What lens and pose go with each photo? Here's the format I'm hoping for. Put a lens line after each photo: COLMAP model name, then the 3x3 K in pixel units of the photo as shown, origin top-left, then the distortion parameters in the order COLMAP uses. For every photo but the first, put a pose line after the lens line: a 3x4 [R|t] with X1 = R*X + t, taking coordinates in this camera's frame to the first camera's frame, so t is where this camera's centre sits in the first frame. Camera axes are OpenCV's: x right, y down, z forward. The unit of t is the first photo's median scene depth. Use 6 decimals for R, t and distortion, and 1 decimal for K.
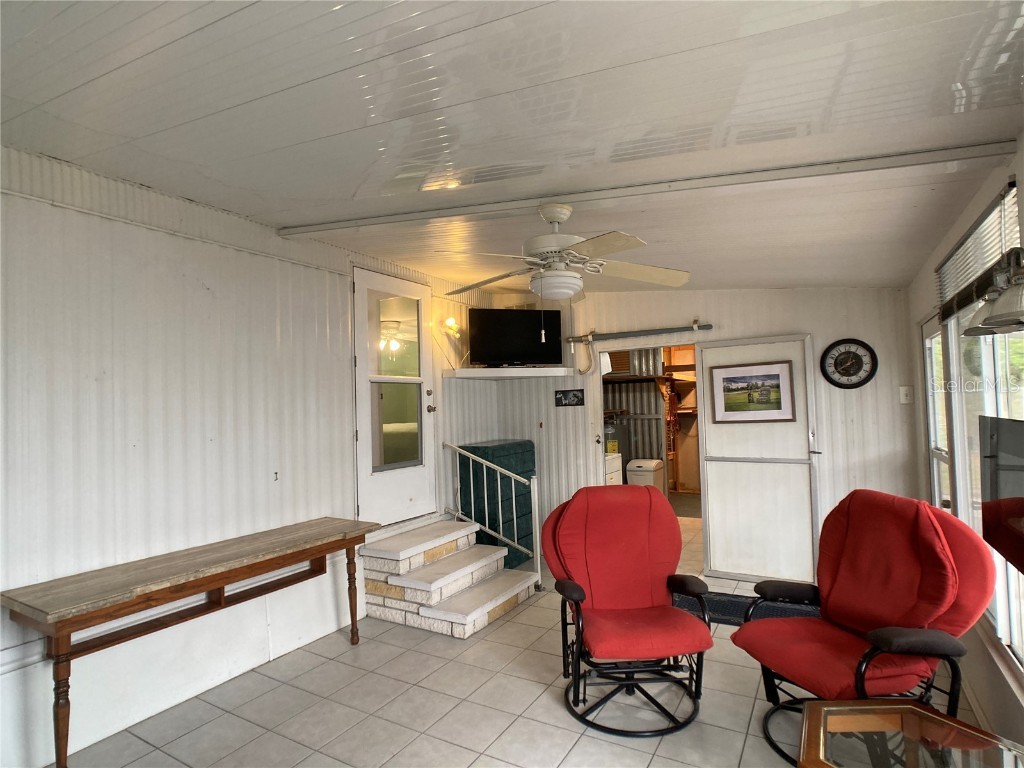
lens RADIAL K [[543.7, 0, 513.5], [0, 543.7, 384.2], [0, 0, 1]] dist [-0.022963, 0.022621]
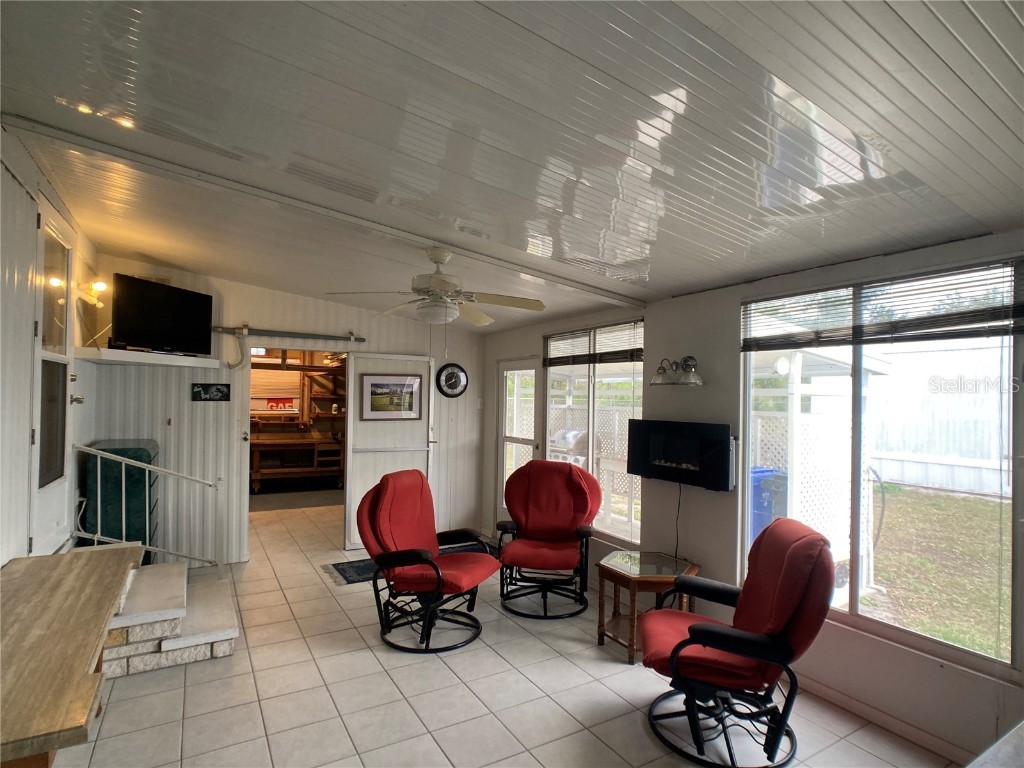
lens RADIAL K [[547.2, 0, 507.3], [0, 547.2, 391.6], [0, 0, 1]] dist [-0.027415, 0.002618]
pose [[0.489908, 0.049542, 0.870365, -0.529017], [-0.067752, 0.997528, -0.018644, 0.008327], [-0.869137, -0.049836, 0.492054, 0.128476]]
